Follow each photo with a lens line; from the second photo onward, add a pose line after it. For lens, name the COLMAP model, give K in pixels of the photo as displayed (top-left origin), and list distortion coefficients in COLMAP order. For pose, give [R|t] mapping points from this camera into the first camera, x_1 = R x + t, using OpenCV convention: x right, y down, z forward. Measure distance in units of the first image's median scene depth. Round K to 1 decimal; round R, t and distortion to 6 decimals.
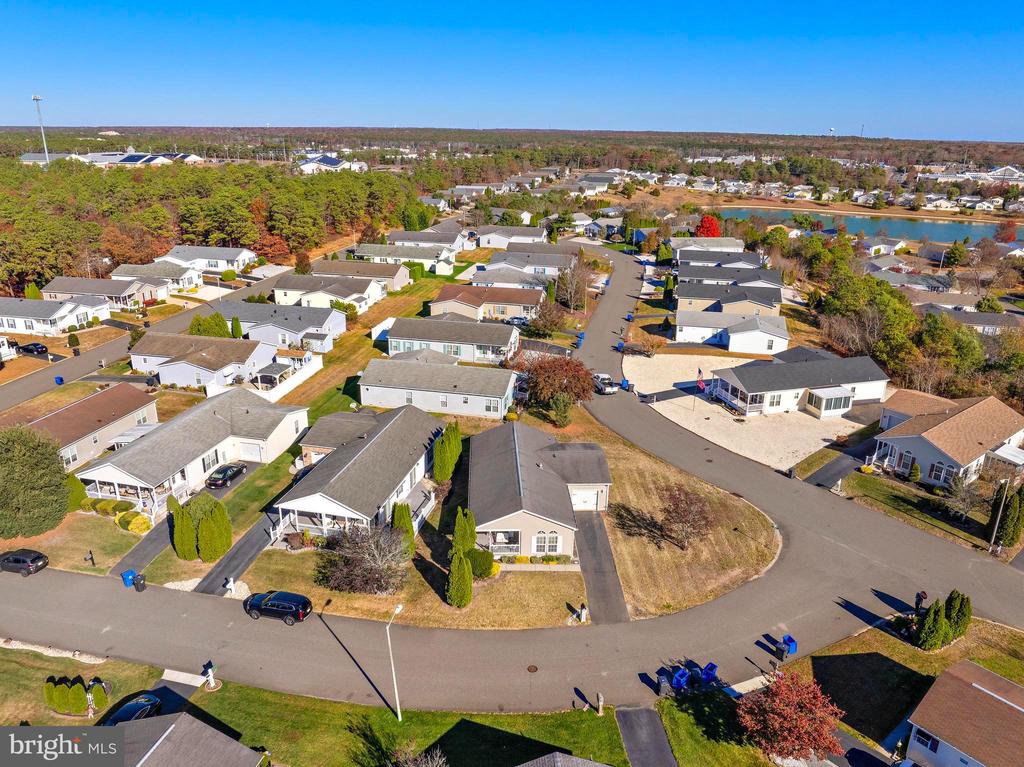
lens RADIAL K [[722.0, 0, 512.0], [0, 722.0, 383.5], [0, 0, 1]] dist [-0.032850, -0.002597]
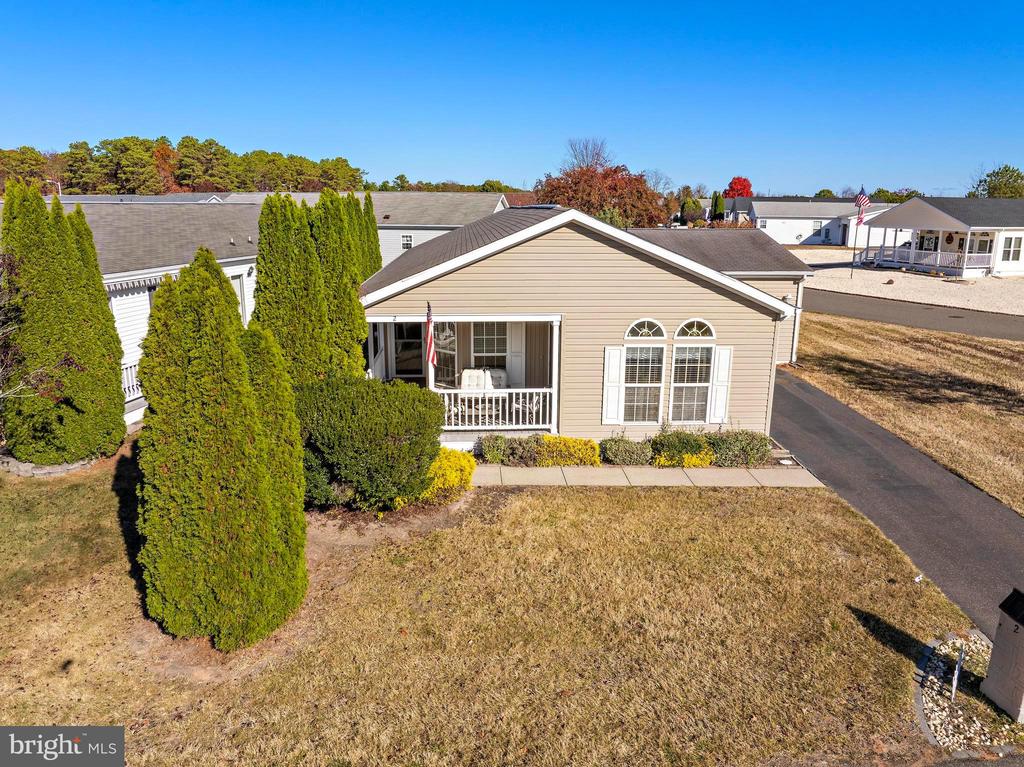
lens RADIAL K [[722.0, 0, 512.0], [0, 722.0, 383.5], [0, 0, 1]] dist [-0.032850, -0.002597]
pose [[0.999619, -0.013200, 0.024240, -0.009807], [0.015571, 0.994826, -0.100396, 0.246715], [-0.022789, 0.100735, 0.994652, 0.763348]]
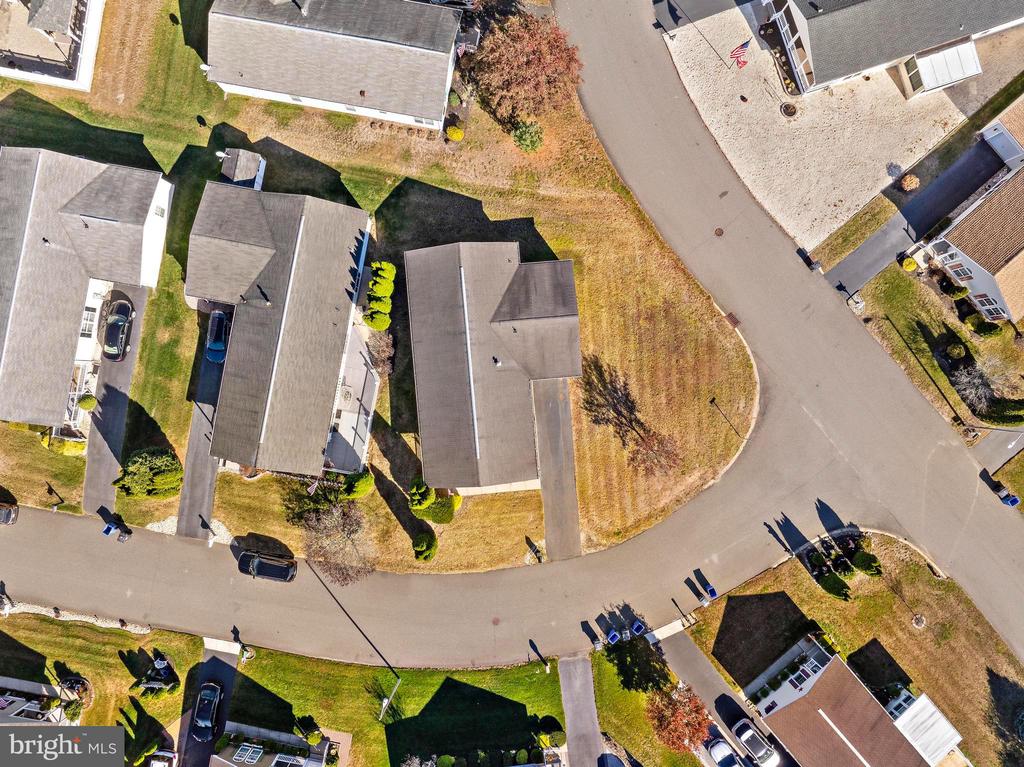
lens RADIAL K [[722.0, 0, 512.0], [0, 722.0, 383.5], [0, 0, 1]] dist [-0.032850, -0.002597]
pose [[0.998804, -0.047589, -0.011222, 0.072927], [0.026617, 0.336697, 0.941237, -0.742682], [-0.041014, -0.940410, 0.337561, 0.789014]]
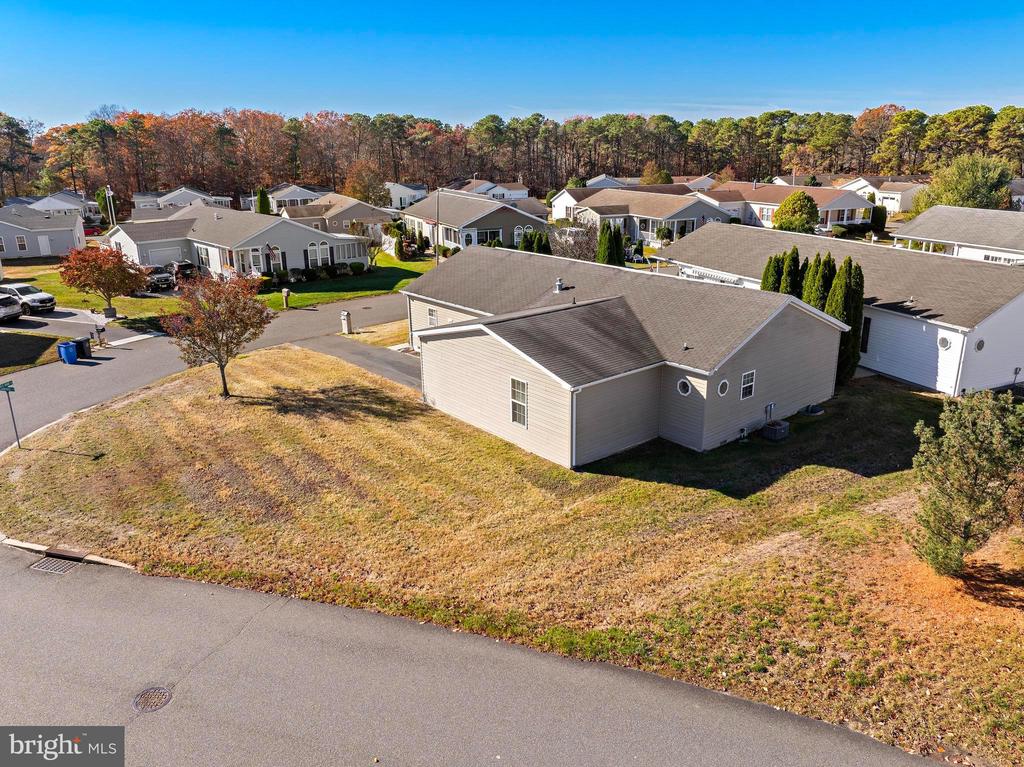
lens RADIAL K [[722.0, 0, 512.0], [0, 722.0, 383.5], [0, 0, 1]] dist [-0.032850, -0.002597]
pose [[-0.792486, 0.185207, -0.581088, 0.384233], [-0.204823, 0.816618, 0.539613, -0.086309], [0.574467, 0.546656, -0.609224, 1.463743]]
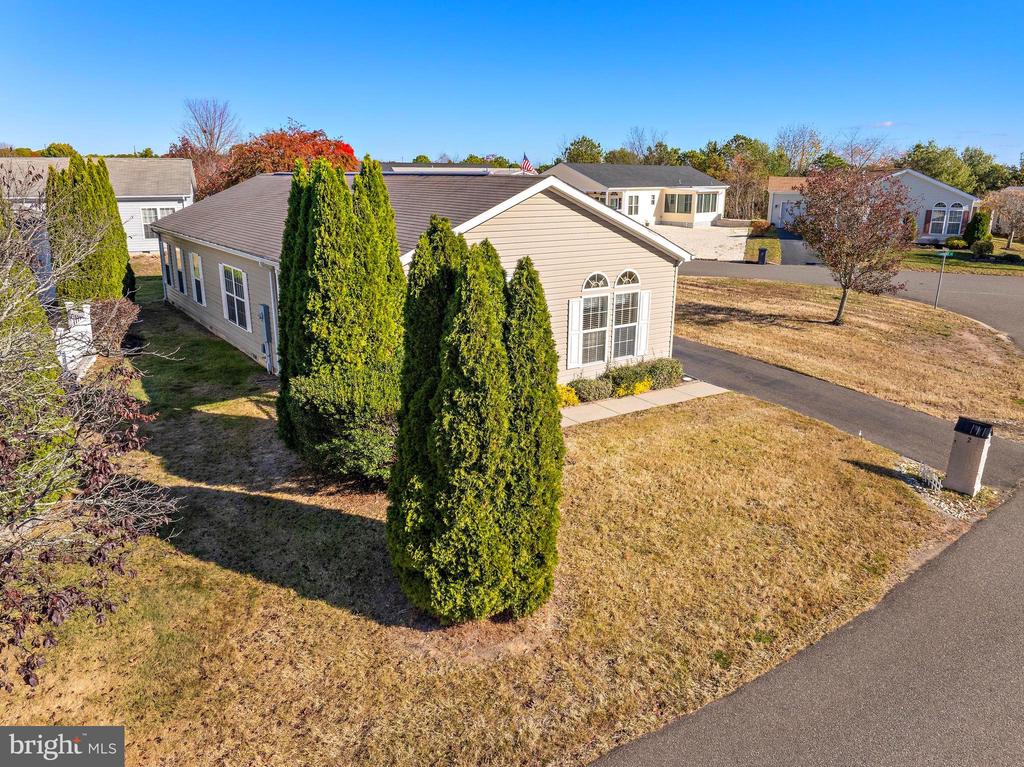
lens RADIAL K [[722.0, 0, 512.0], [0, 722.0, 383.5], [0, 0, 1]] dist [-0.032850, -0.002597]
pose [[0.832001, -0.161112, 0.530865, -0.137551], [0.189405, 0.981898, 0.001151, 0.237547], [-0.521441, 0.099591, 0.847456, 0.785460]]
